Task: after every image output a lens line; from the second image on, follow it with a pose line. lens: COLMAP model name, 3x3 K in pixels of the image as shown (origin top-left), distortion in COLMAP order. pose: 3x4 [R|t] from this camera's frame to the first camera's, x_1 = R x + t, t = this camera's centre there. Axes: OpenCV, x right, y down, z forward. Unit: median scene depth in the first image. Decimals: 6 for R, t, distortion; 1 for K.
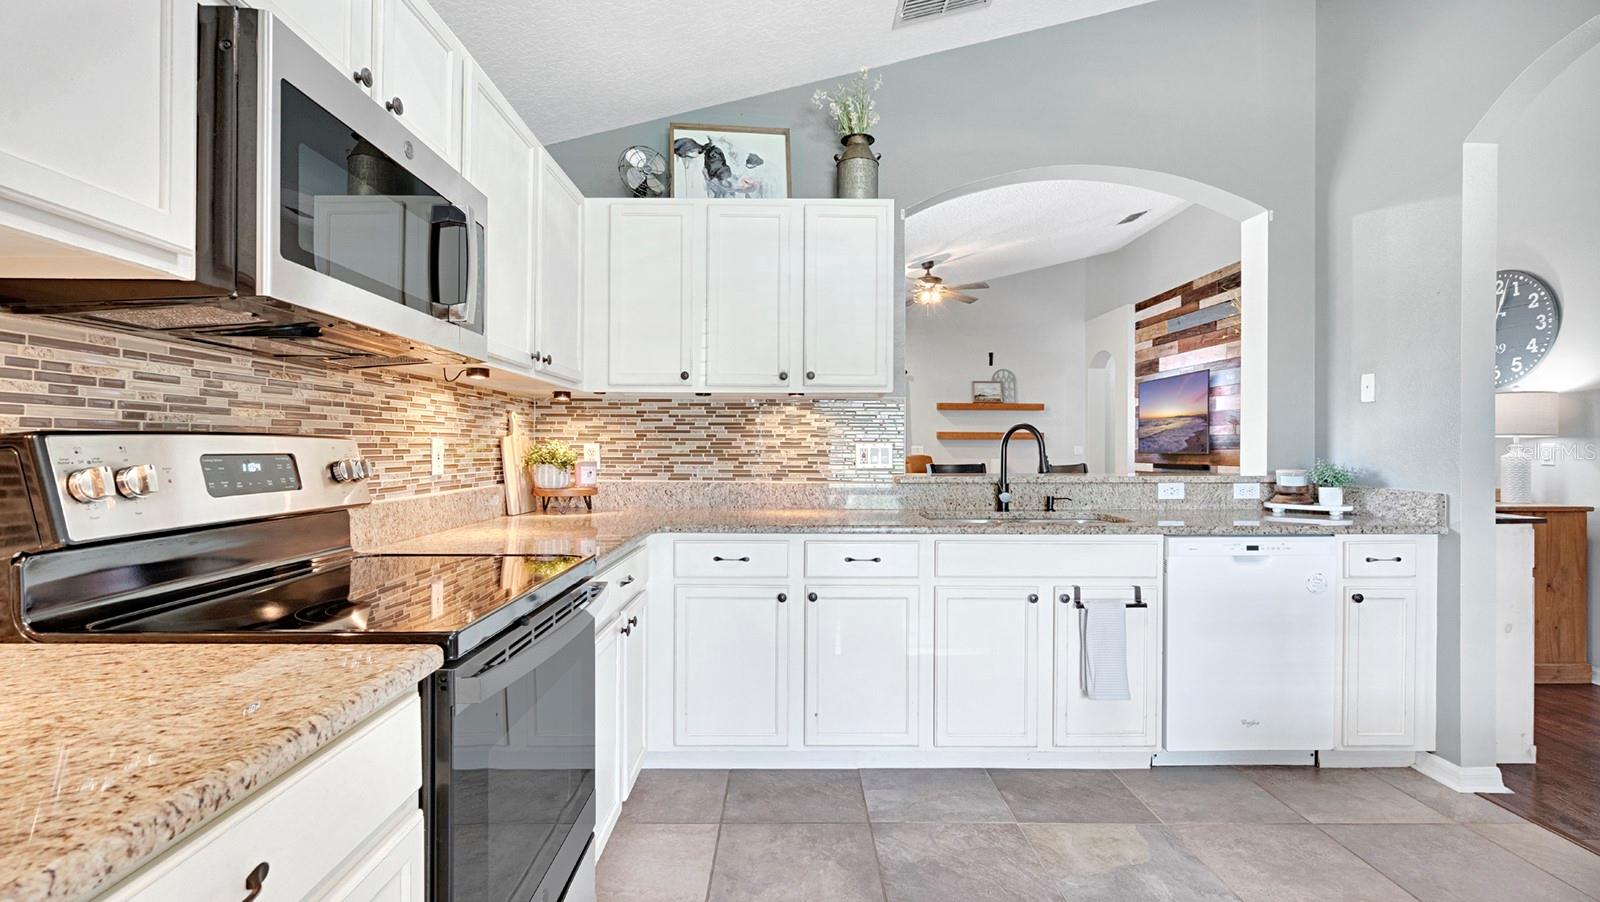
lens RADIAL K [[732.5, 0, 799.8], [0, 732.5, 443.6], [0, 0, 1]] dist [-0.002613, 0.000263]
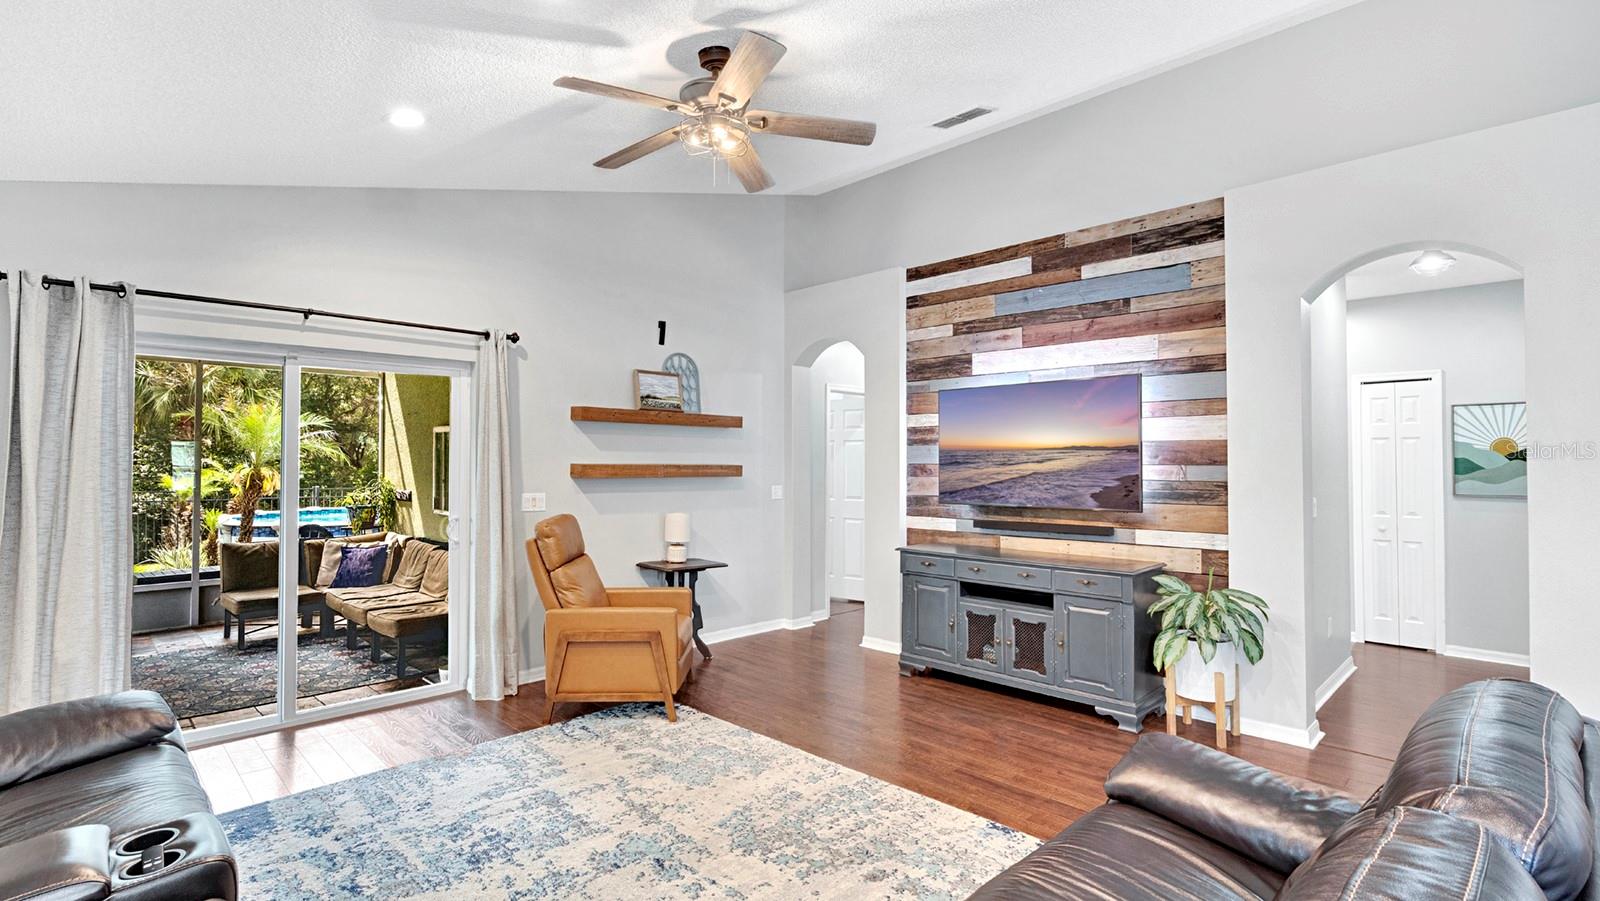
lens RADIAL K [[737.8, 0, 795.4], [0, 737.8, 447.5], [0, 0, 1]] dist [-0.001924, 0.002067]
pose [[0.718825, 0.014371, 0.695043, -0.073505], [-0.004491, 0.999861, -0.016029, -0.027978], [-0.695177, 0.008400, 0.718790, 0.740531]]
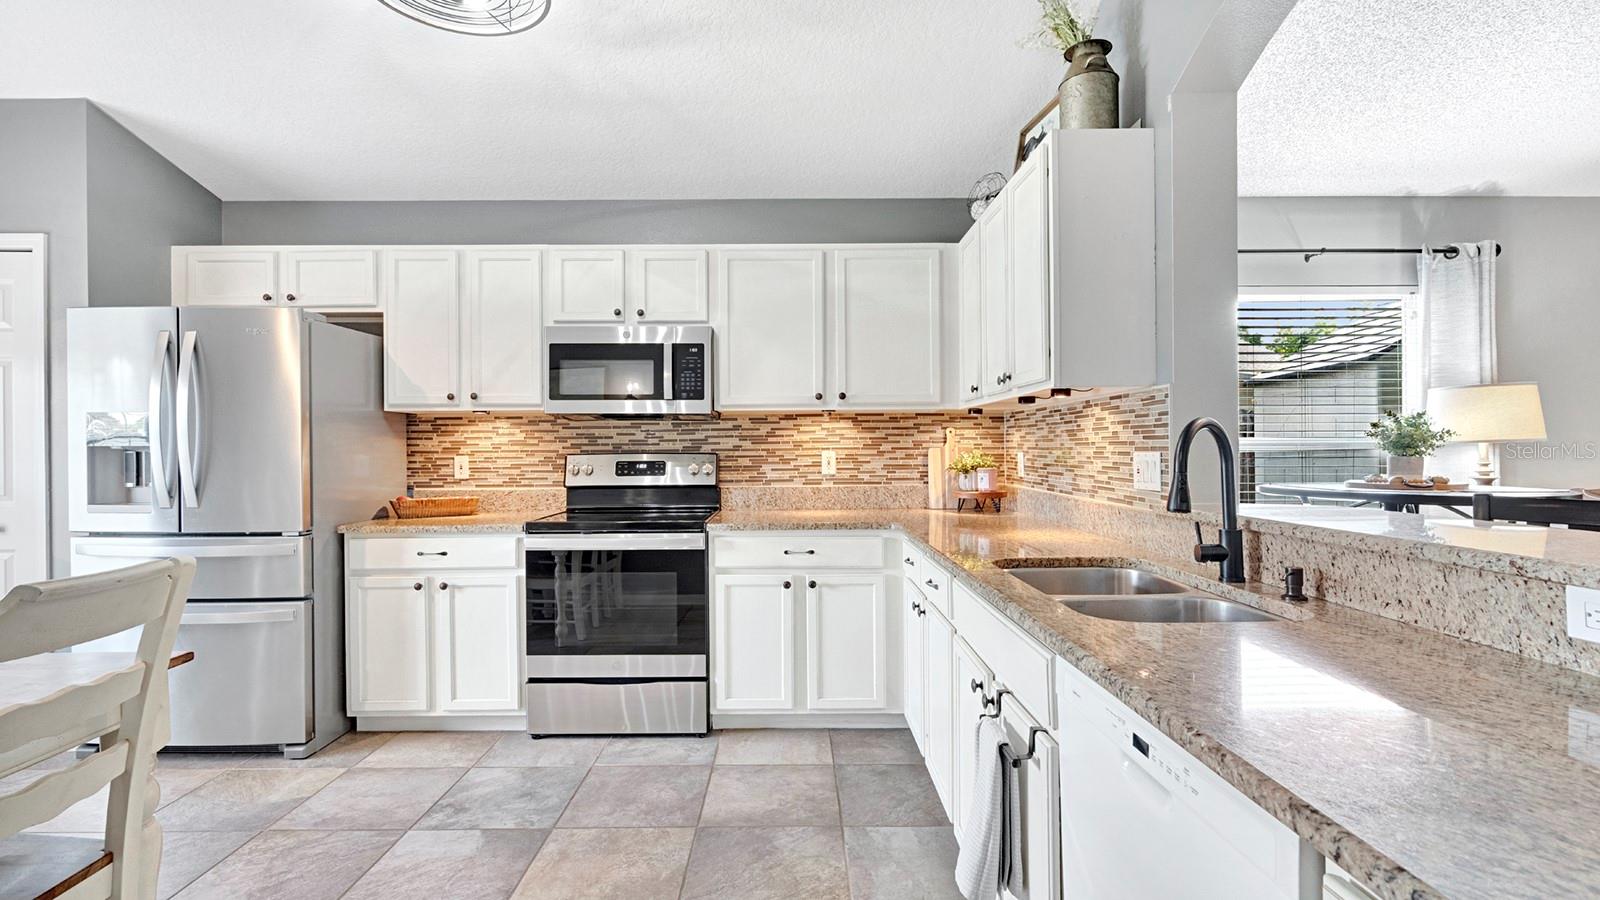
lens RADIAL K [[737.8, 0, 794.0], [0, 737.8, 450.8], [0, 0, 1]] dist [-0.001924, 0.002067]
pose [[-0.013334, -0.000748, -0.999911, 0.368642], [0.011649, 0.999932, -0.000903, -0.002553], [0.999843, -0.011660, -0.013325, 0.311080]]
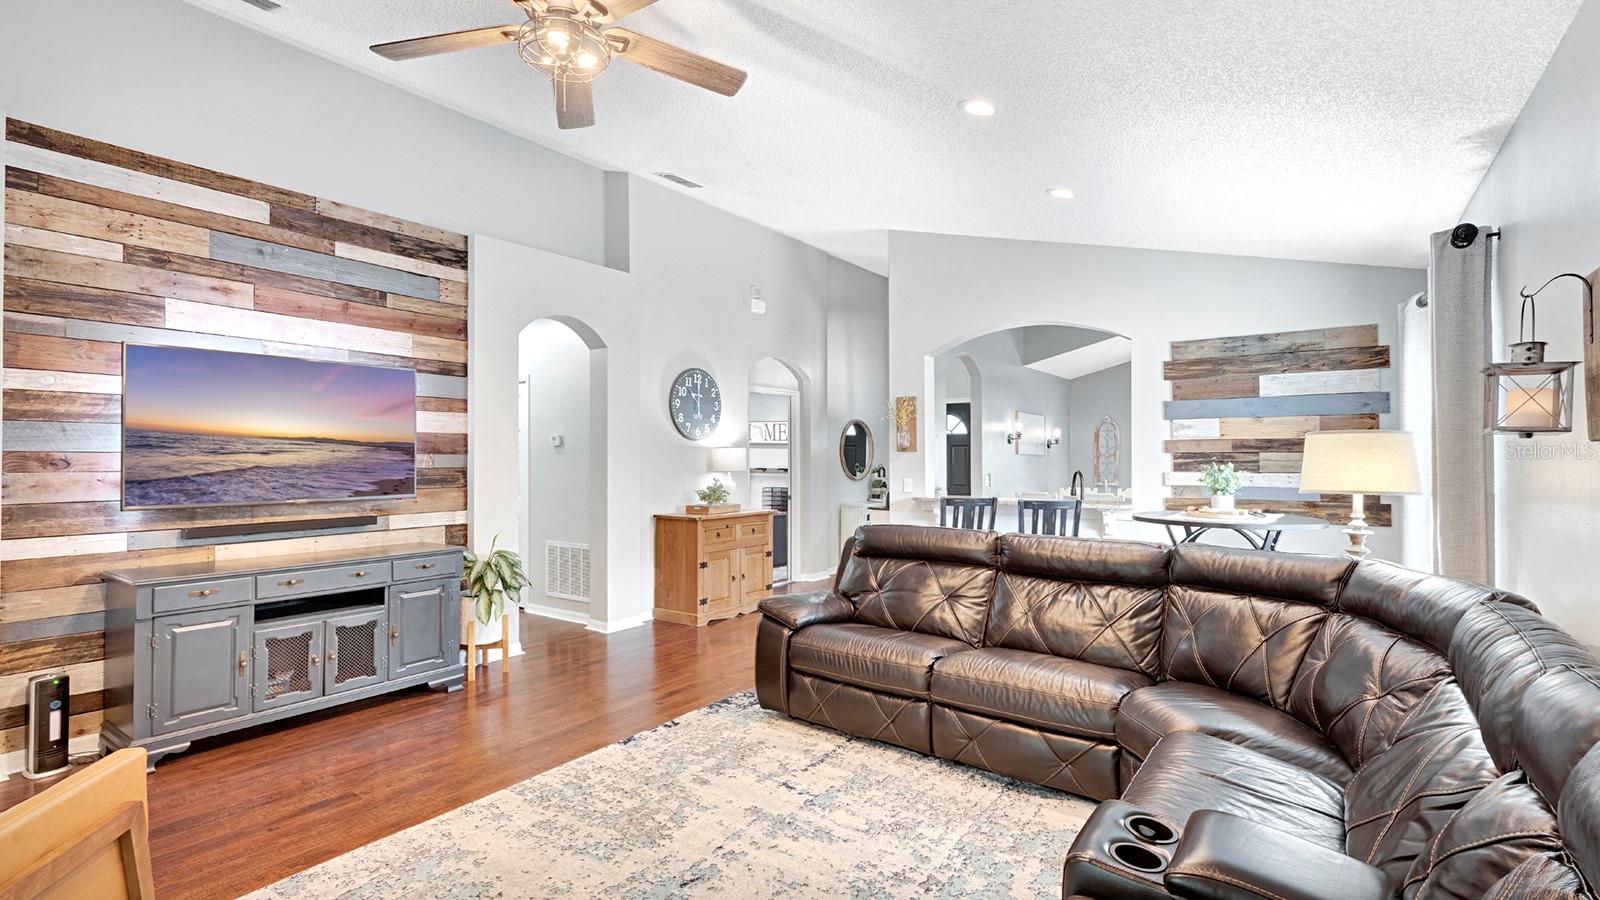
lens RADIAL K [[737.8, 0, 785.1], [0, 737.8, 448.6], [0, 0, 1]] dist [-0.001924, 0.002067]
pose [[-0.796930, 0.004331, 0.604056, -0.104980], [-0.006061, 0.999867, -0.015165, -0.021517], [-0.604041, -0.015747, -0.796798, 1.295976]]
